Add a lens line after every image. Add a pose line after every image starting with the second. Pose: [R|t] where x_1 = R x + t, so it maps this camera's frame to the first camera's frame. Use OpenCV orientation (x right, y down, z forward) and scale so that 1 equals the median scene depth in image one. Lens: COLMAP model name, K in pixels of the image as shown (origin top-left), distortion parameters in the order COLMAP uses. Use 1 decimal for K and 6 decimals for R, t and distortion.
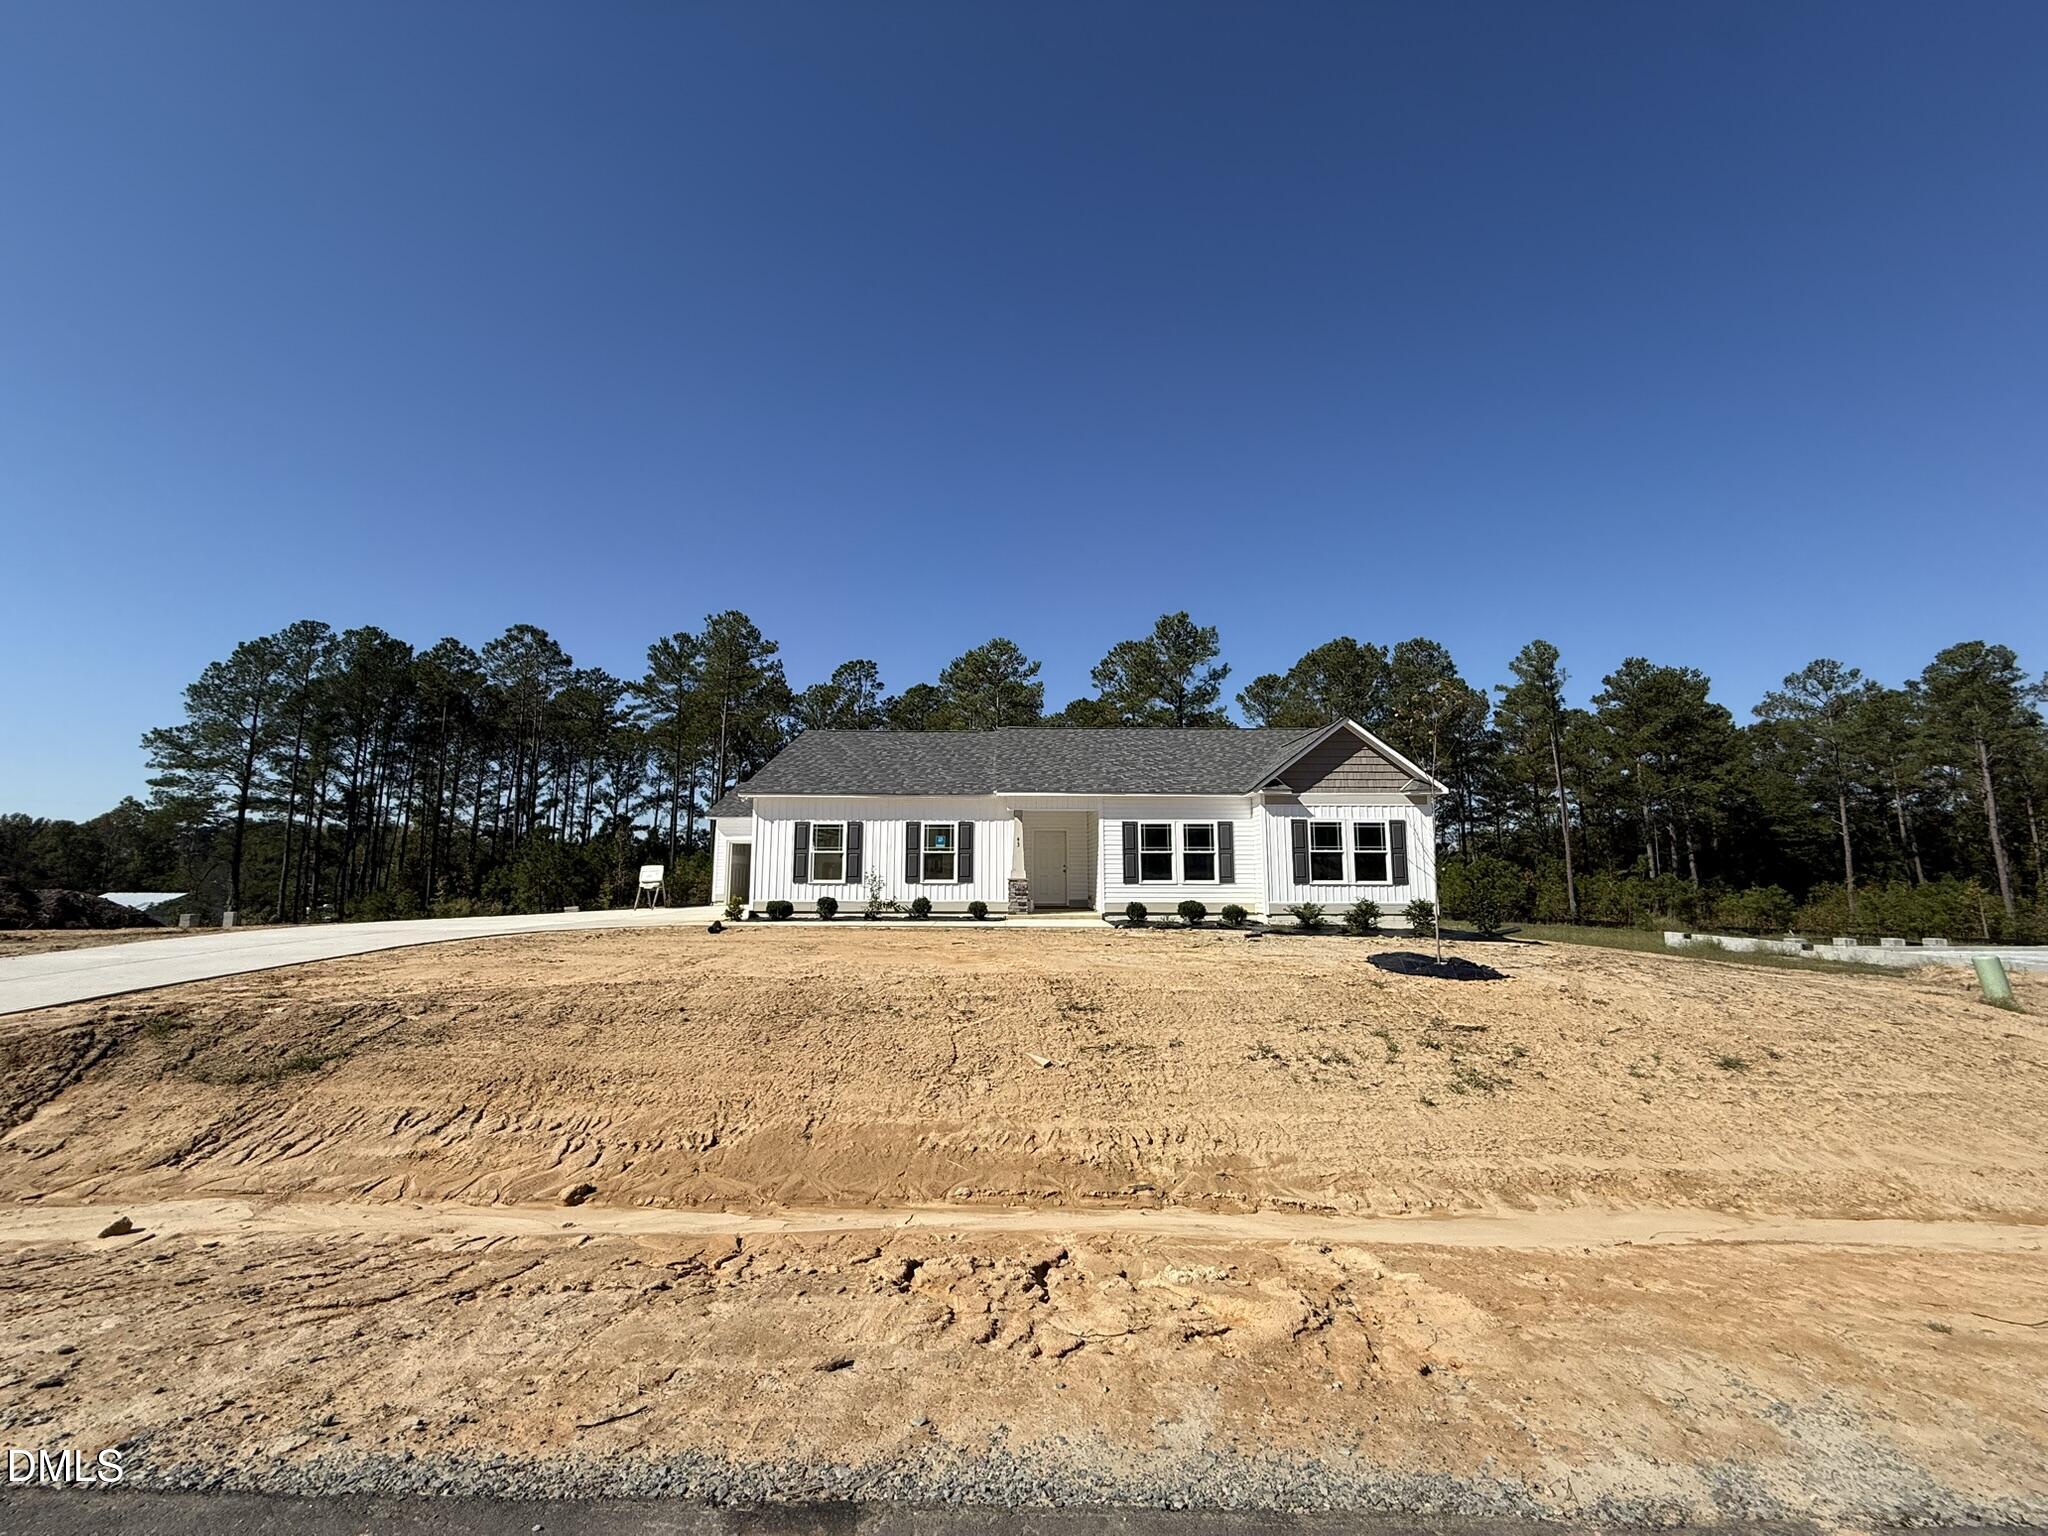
lens RADIAL K [[816.6, 0, 996.5], [0, 816.6, 778.7], [0, 0, 1]] dist [-0.000779, -0.000010]
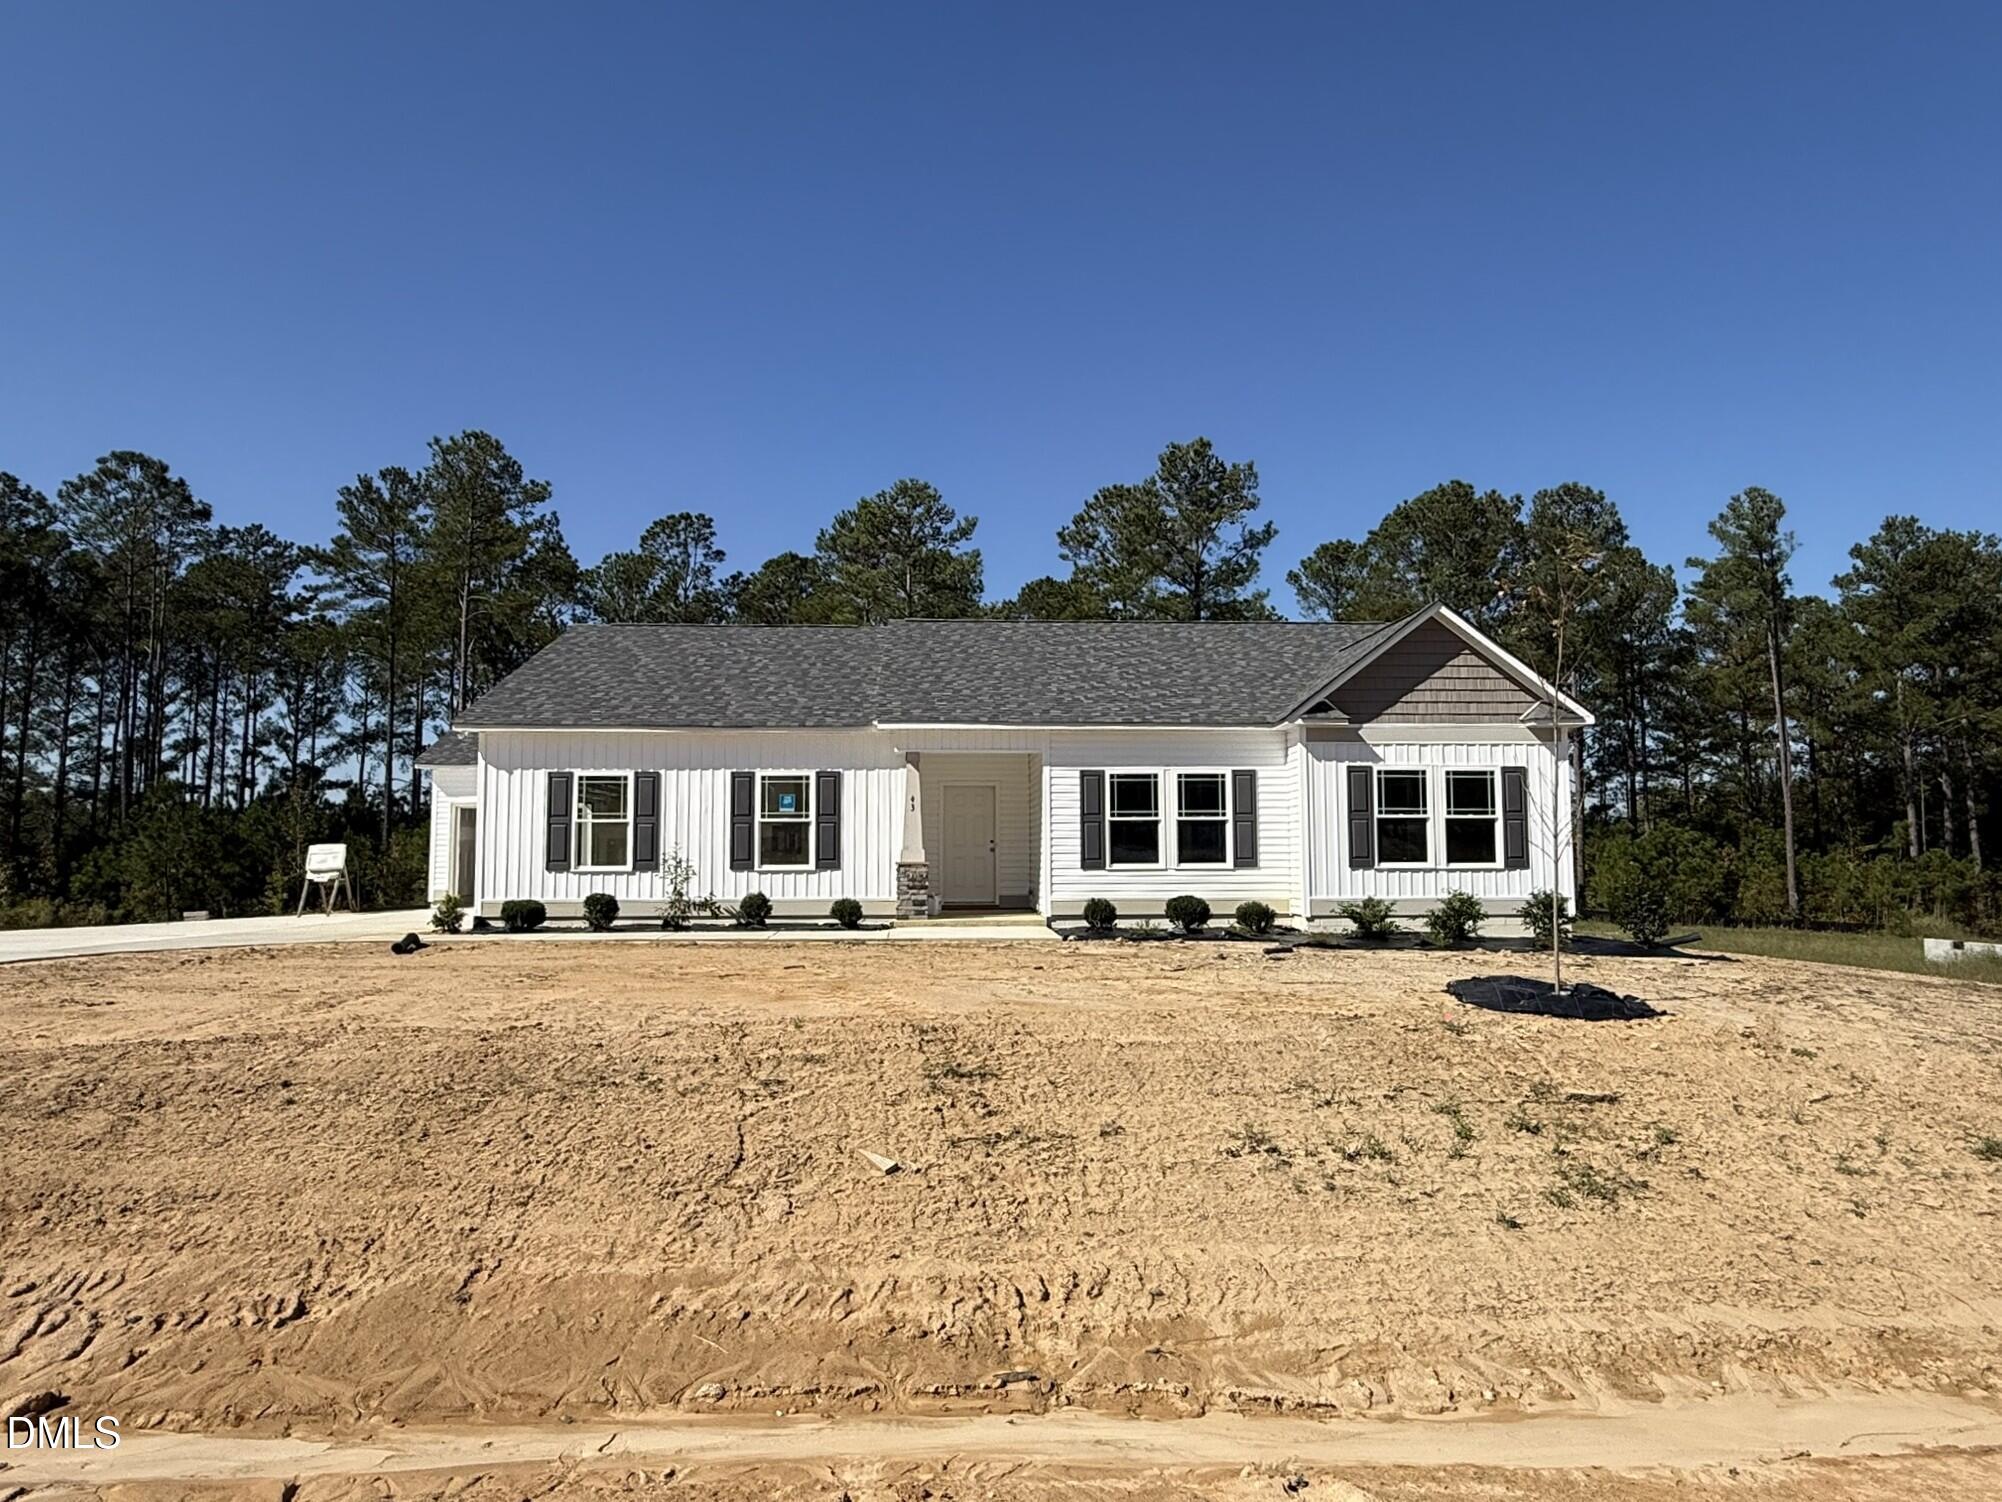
lens RADIAL K [[1285.7, 0, 969.9], [0, 1285.7, 771.4], [0, 0, 1]] dist [-0.000505, 0.000760]
pose [[0.999220, -0.002492, 0.039407, 0.031742], [0.000497, 0.998721, 0.050552, 0.003987], [-0.039482, -0.050493, 0.997944, 0.026367]]
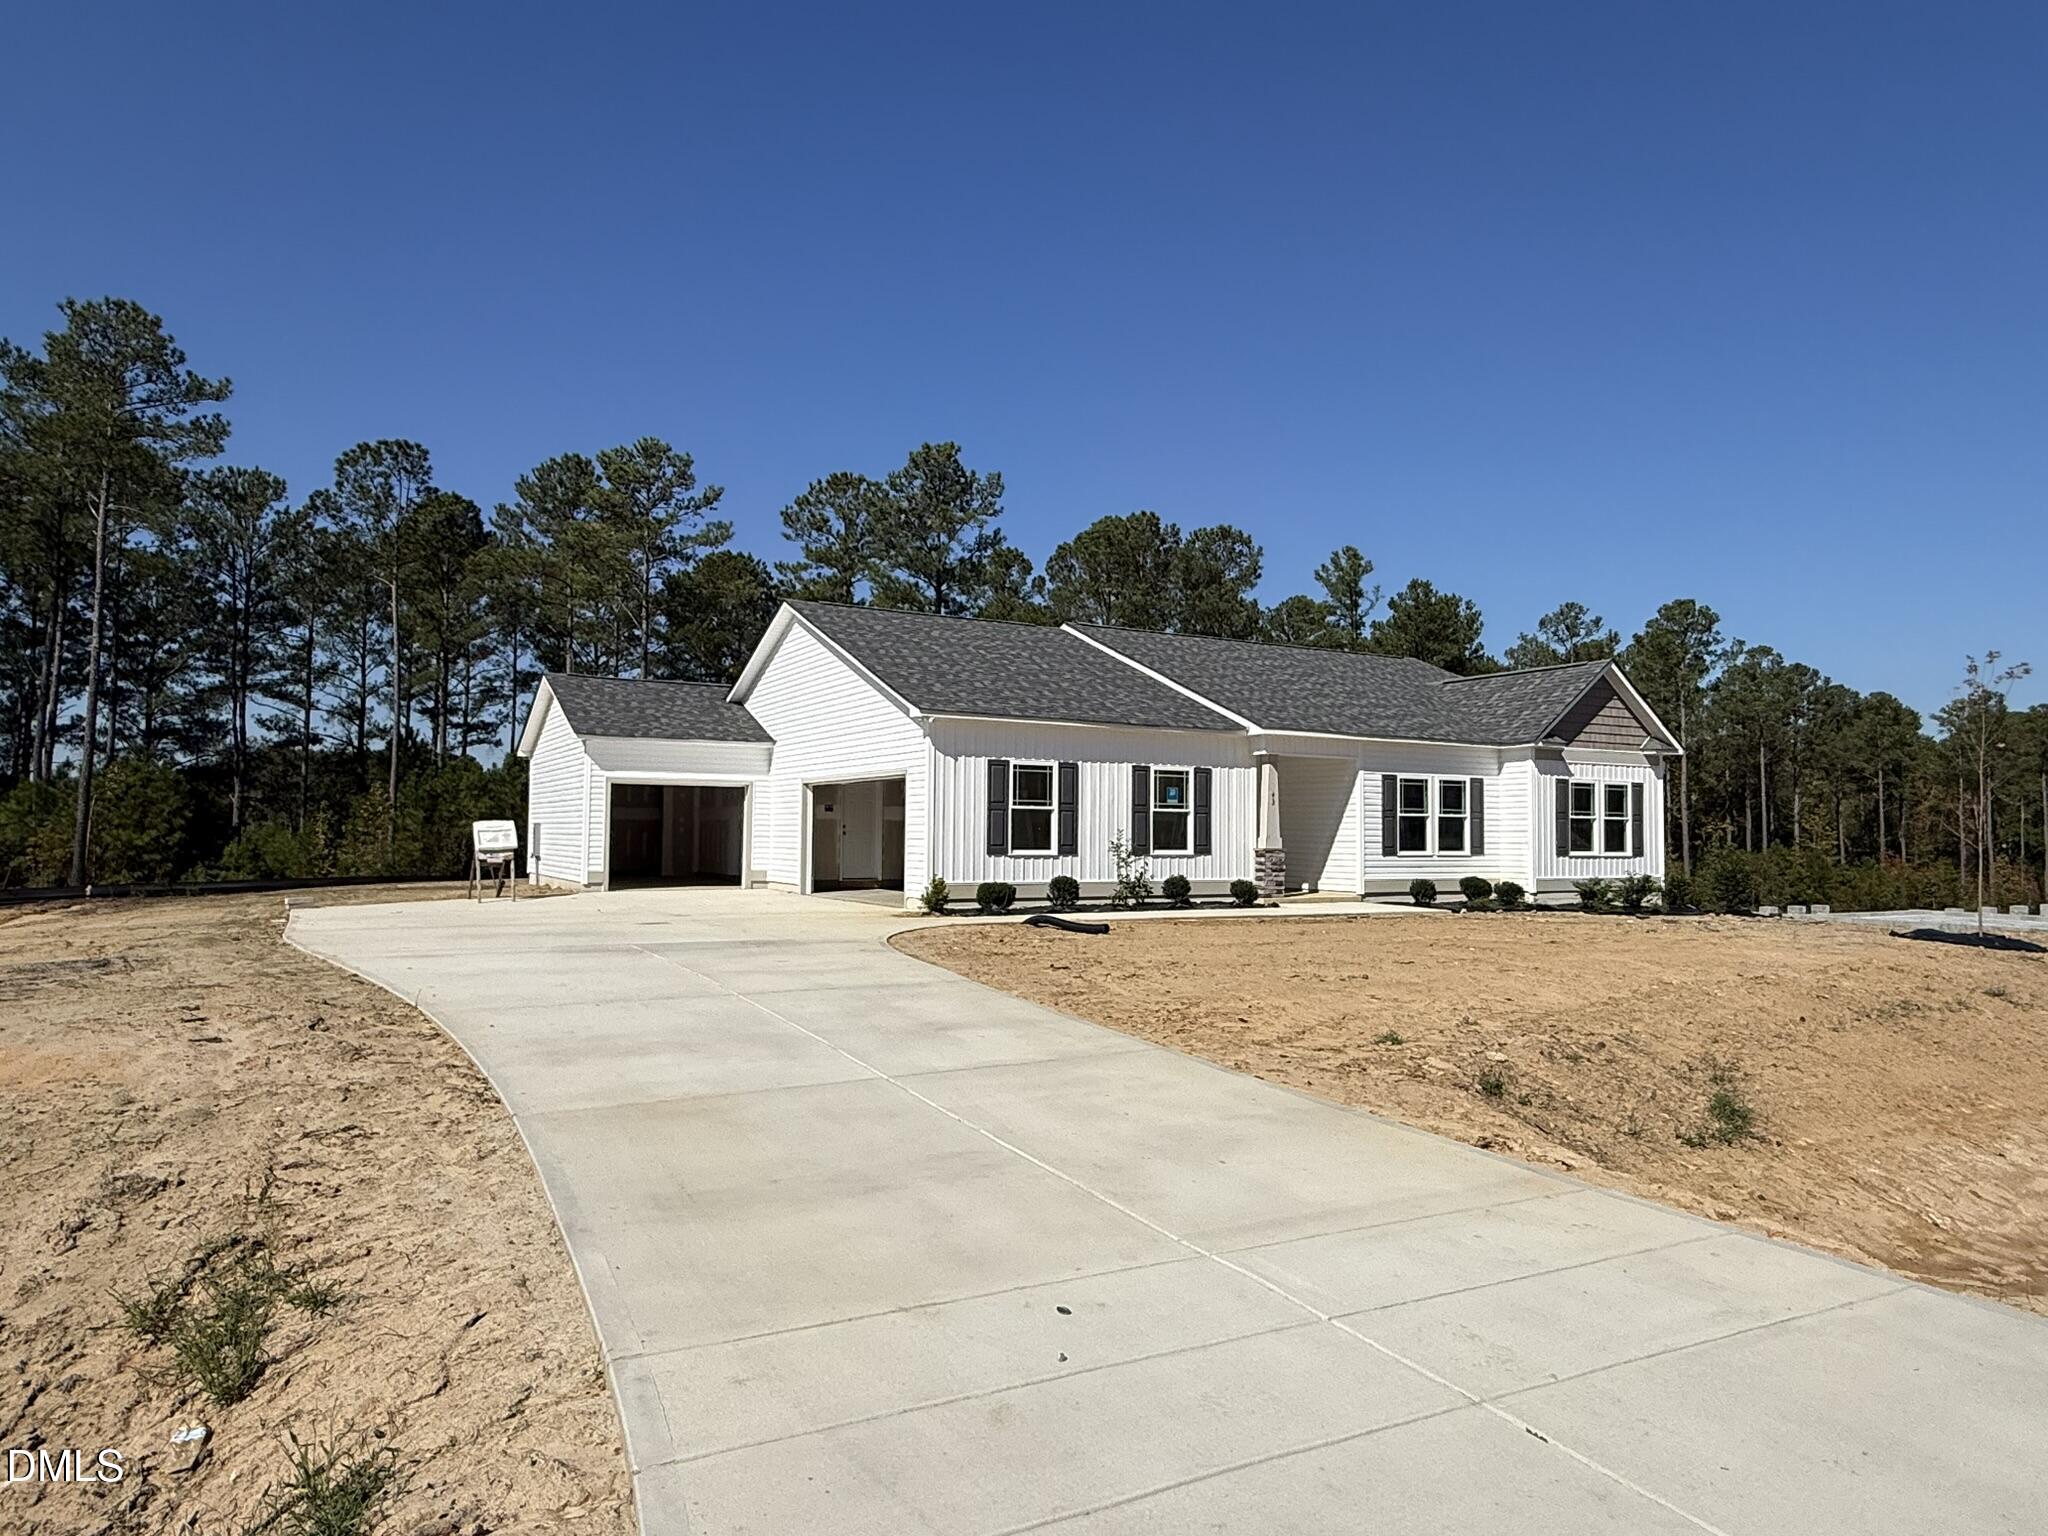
lens RADIAL K [[1315.3, 0, 1003.6], [0, 1315.3, 758.4], [0, 0, 1]] dist [-0.000505, 0.000760]
pose [[0.874065, 0.035213, 0.484530, -0.749704], [-0.063810, 0.997050, 0.042649, 0.007700], [-0.481599, -0.068196, 0.873734, 0.099297]]
